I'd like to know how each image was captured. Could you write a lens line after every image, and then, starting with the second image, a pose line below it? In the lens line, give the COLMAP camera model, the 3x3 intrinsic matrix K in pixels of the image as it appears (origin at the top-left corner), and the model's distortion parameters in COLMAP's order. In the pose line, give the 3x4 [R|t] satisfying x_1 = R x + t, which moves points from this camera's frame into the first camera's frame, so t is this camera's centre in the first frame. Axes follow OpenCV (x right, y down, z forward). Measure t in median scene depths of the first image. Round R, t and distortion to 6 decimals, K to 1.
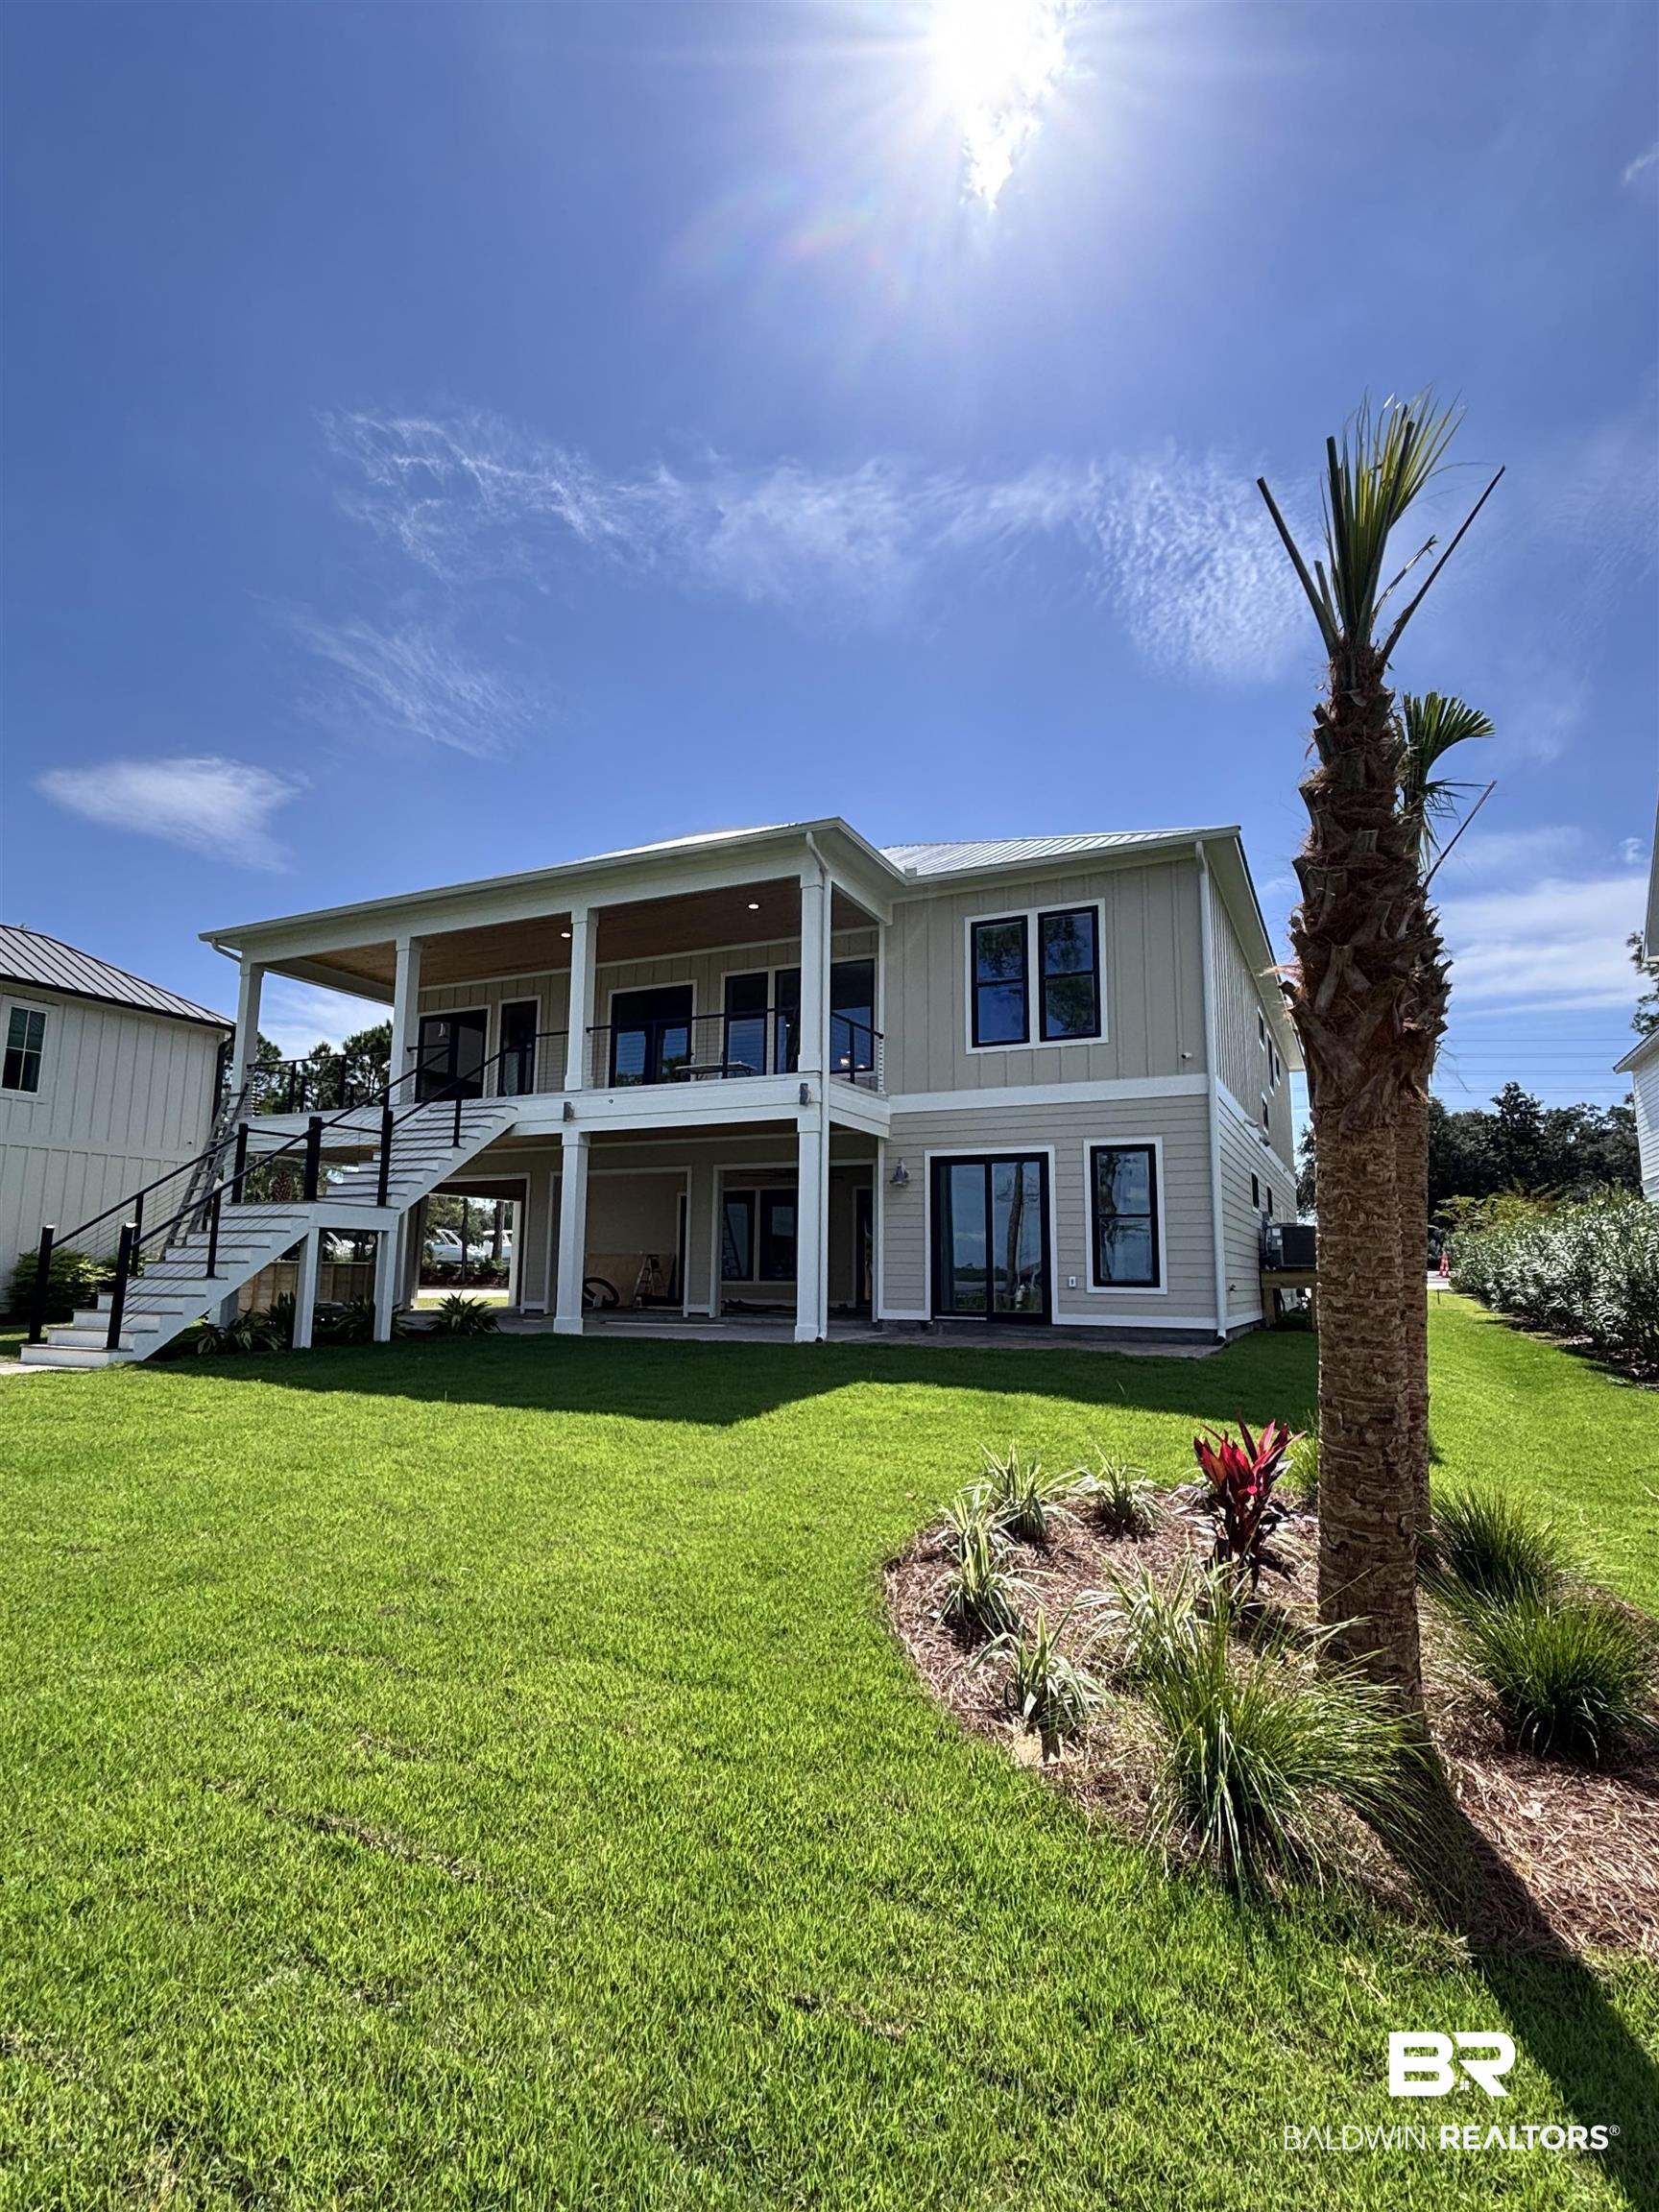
lens RADIAL K [[1105.9, 0, 829.2], [0, 1105.9, 1103.7], [0, 0, 1]] dist [0.001981, 0.000024]
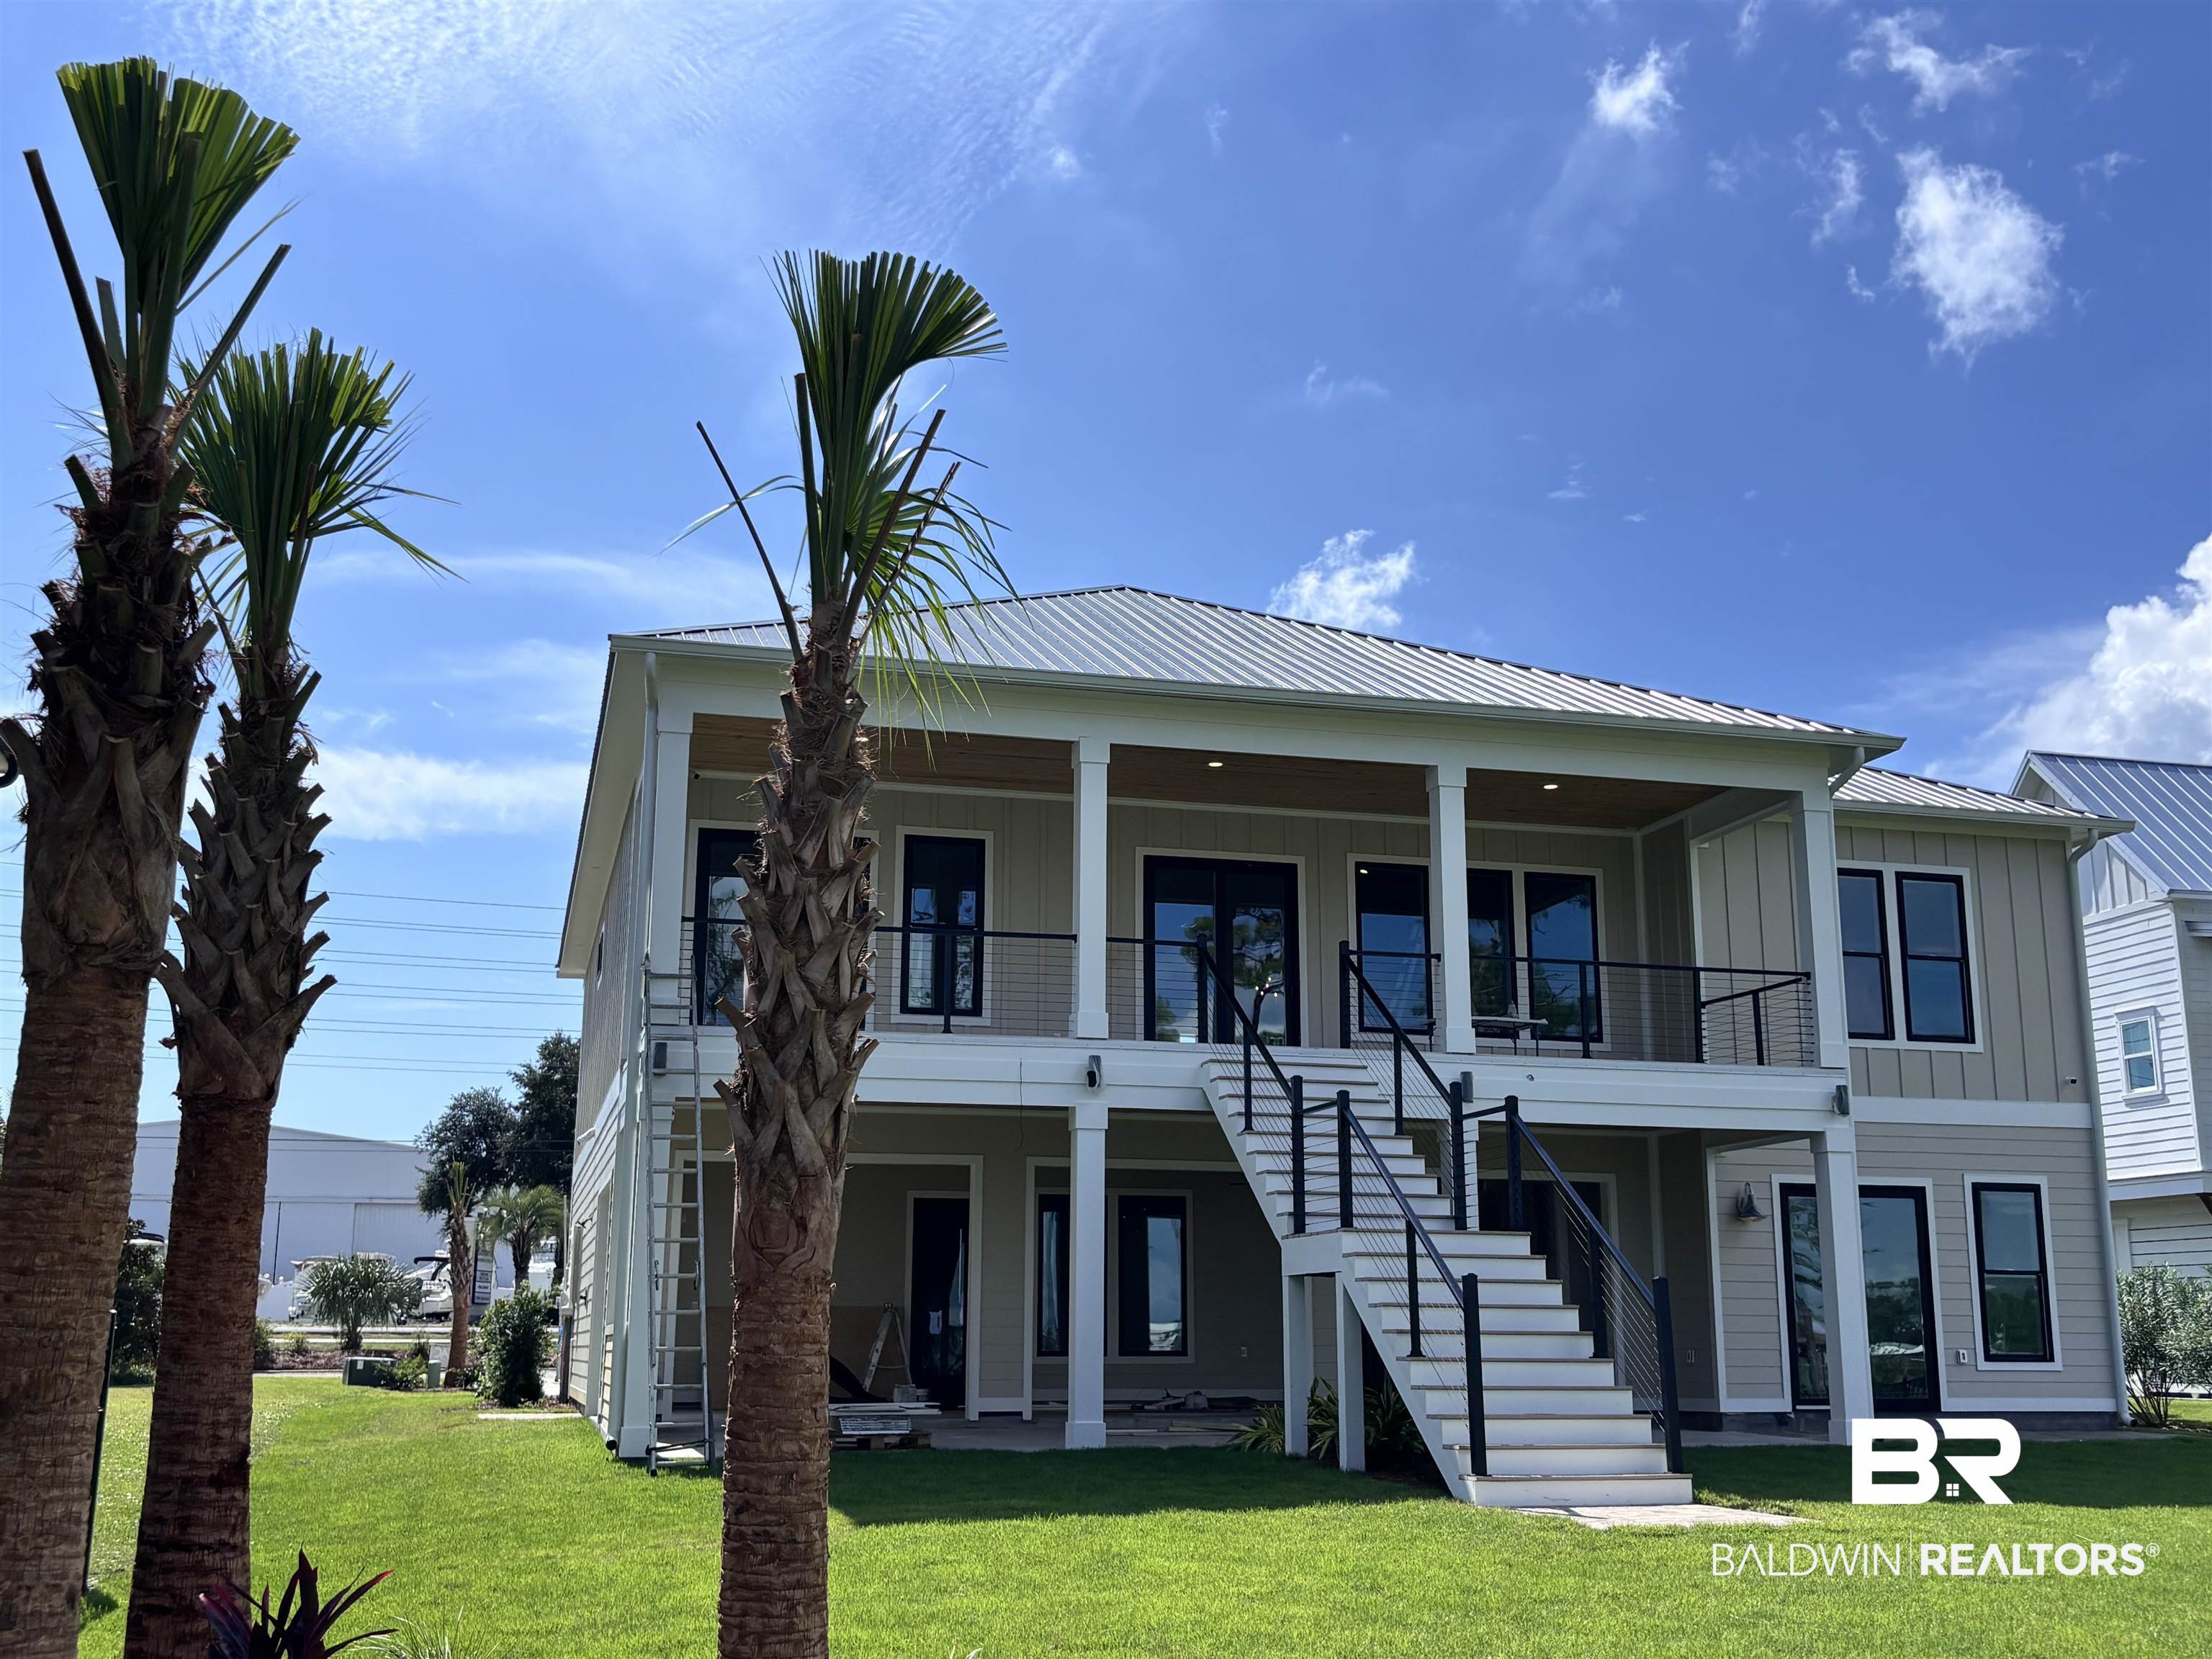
lens RADIAL K [[2260.1, 0, 1108.0], [0, 2260.1, 828.7], [0, 0, 1]] dist [0.009149, 0.000000]
pose [[0.758085, 0.133739, 0.638295, -1.282815], [-0.096659, 0.990979, -0.092836, -0.002256], [-0.644953, 0.008681, 0.764173, 0.155076]]
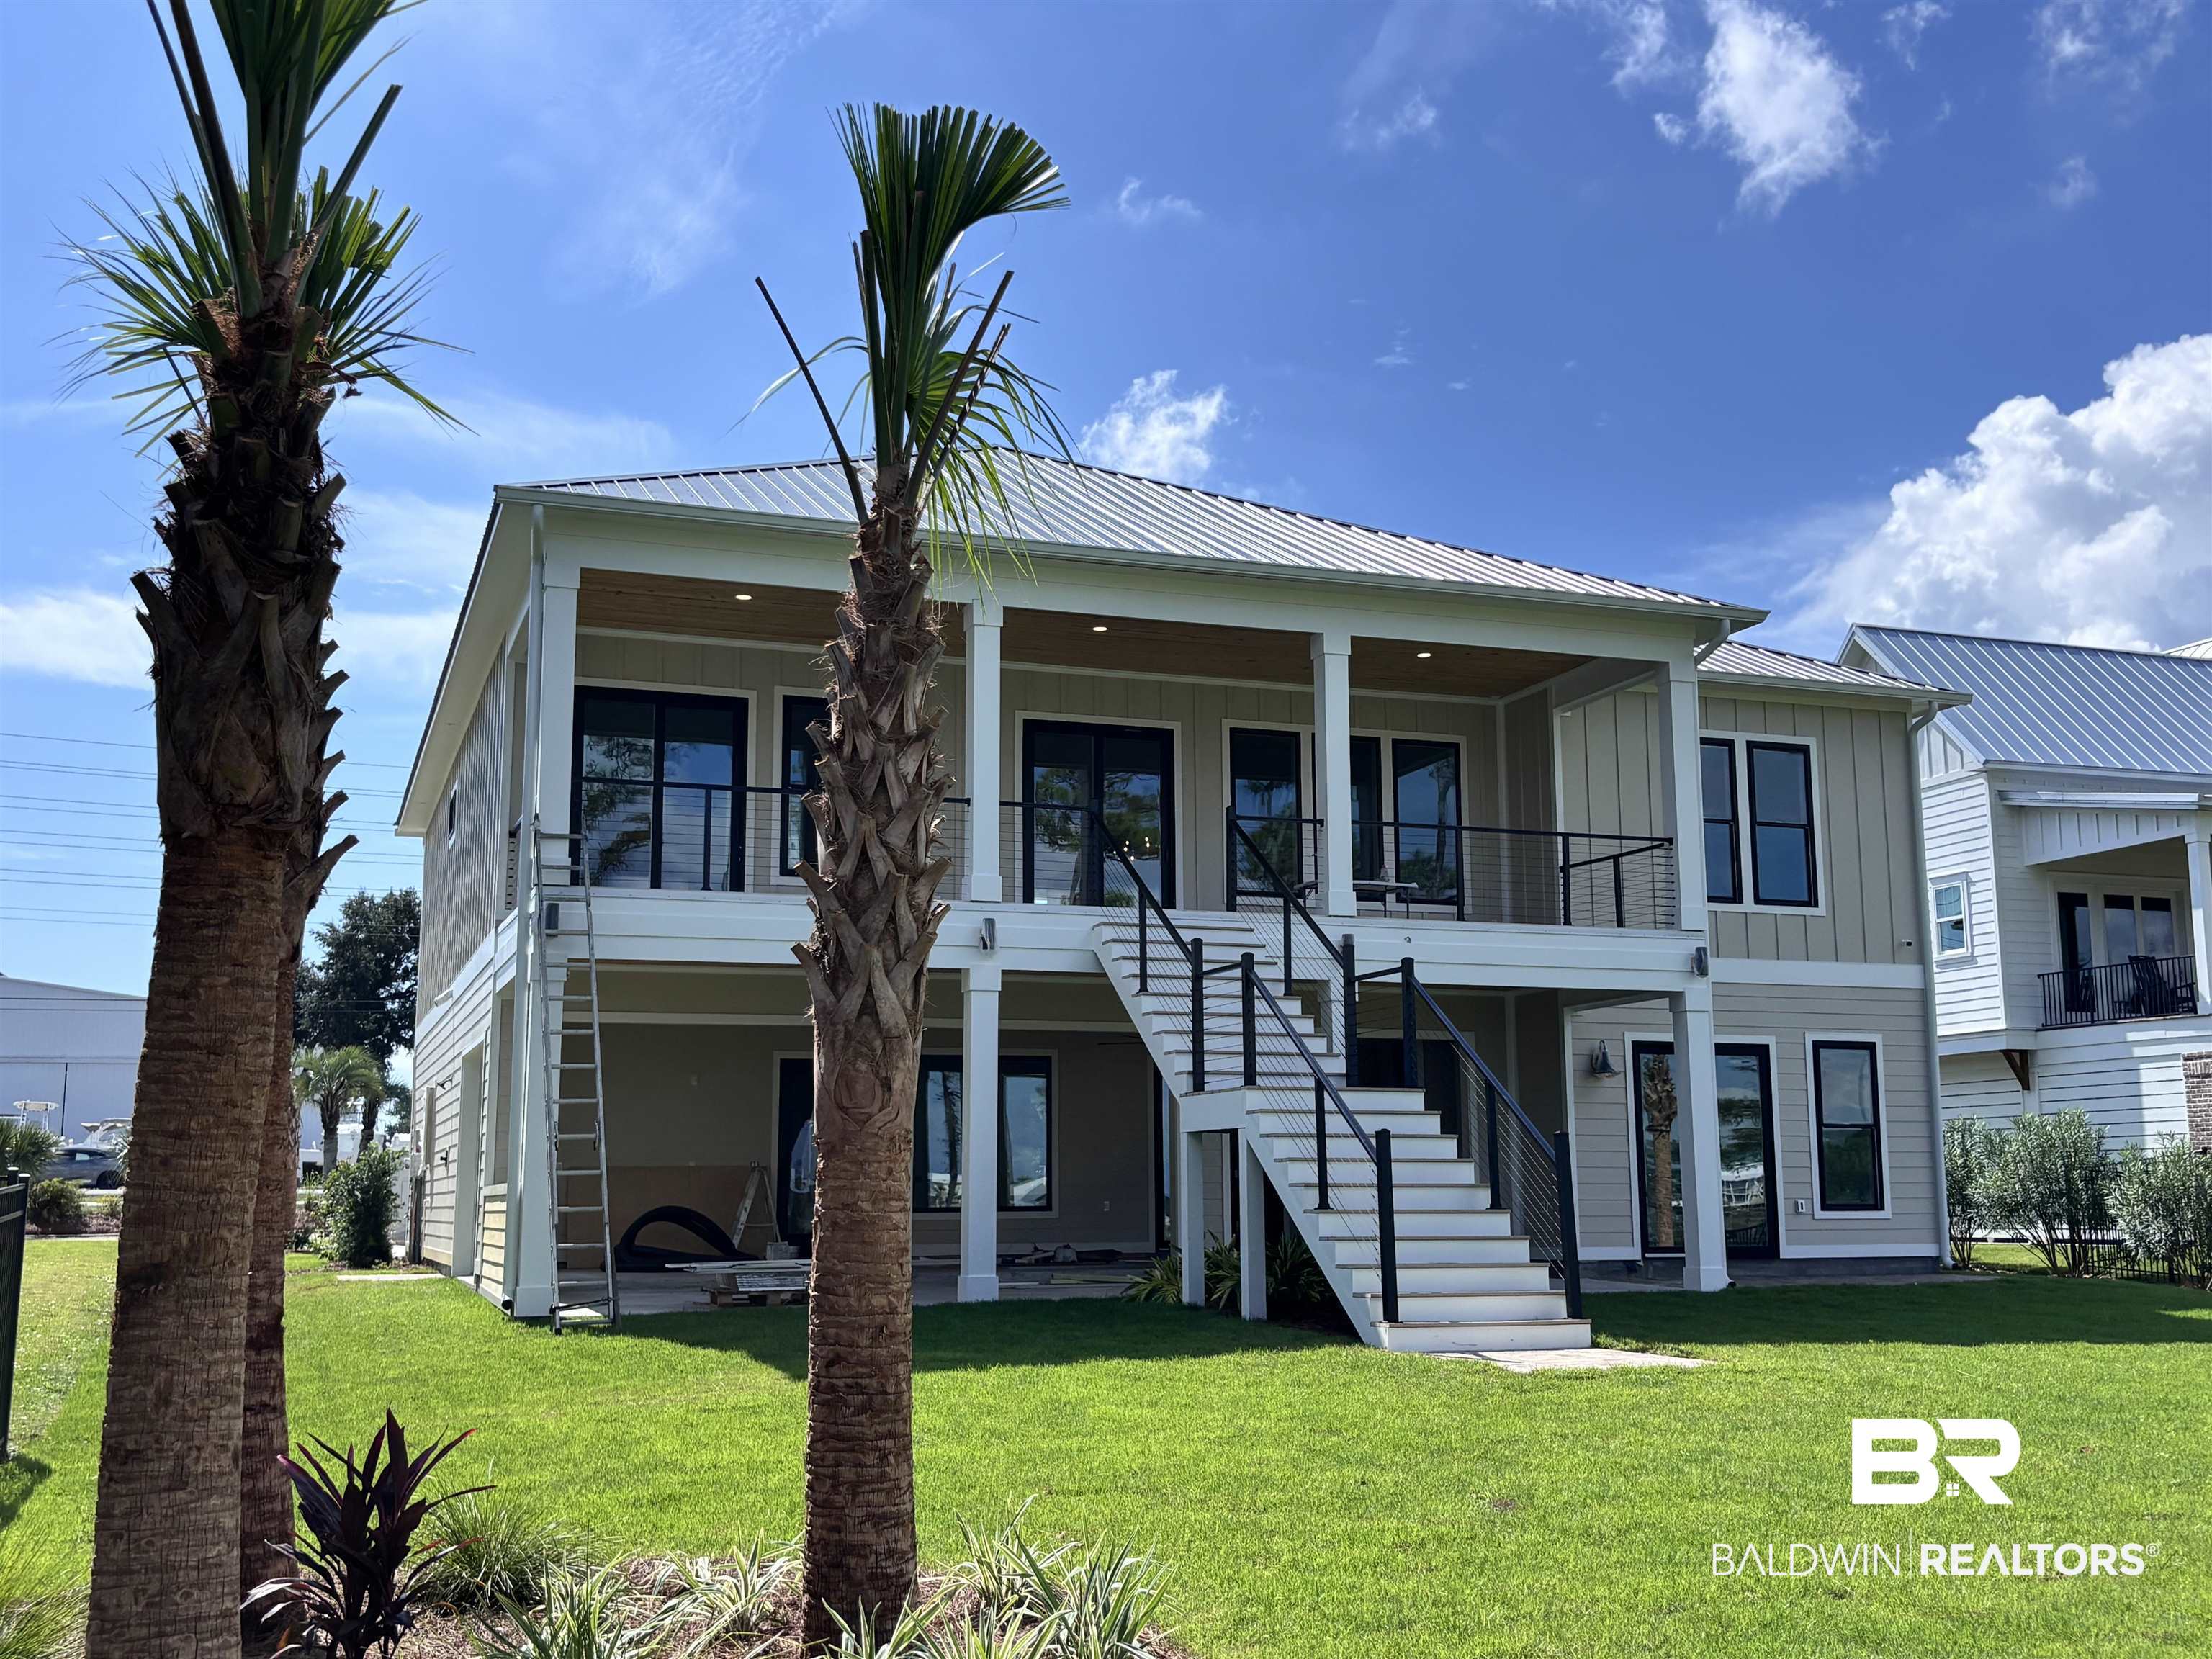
lens RADIAL K [[2260.1, 0, 1102.8], [0, 2260.1, 835.8], [0, 0, 1]] dist [0.009149, 0.000000]
pose [[0.701236, 0.096437, 0.706377, -1.321771], [-0.099382, 0.994358, -0.037094, 0.001940], [-0.705969, -0.044189, 0.706863, 0.184845]]
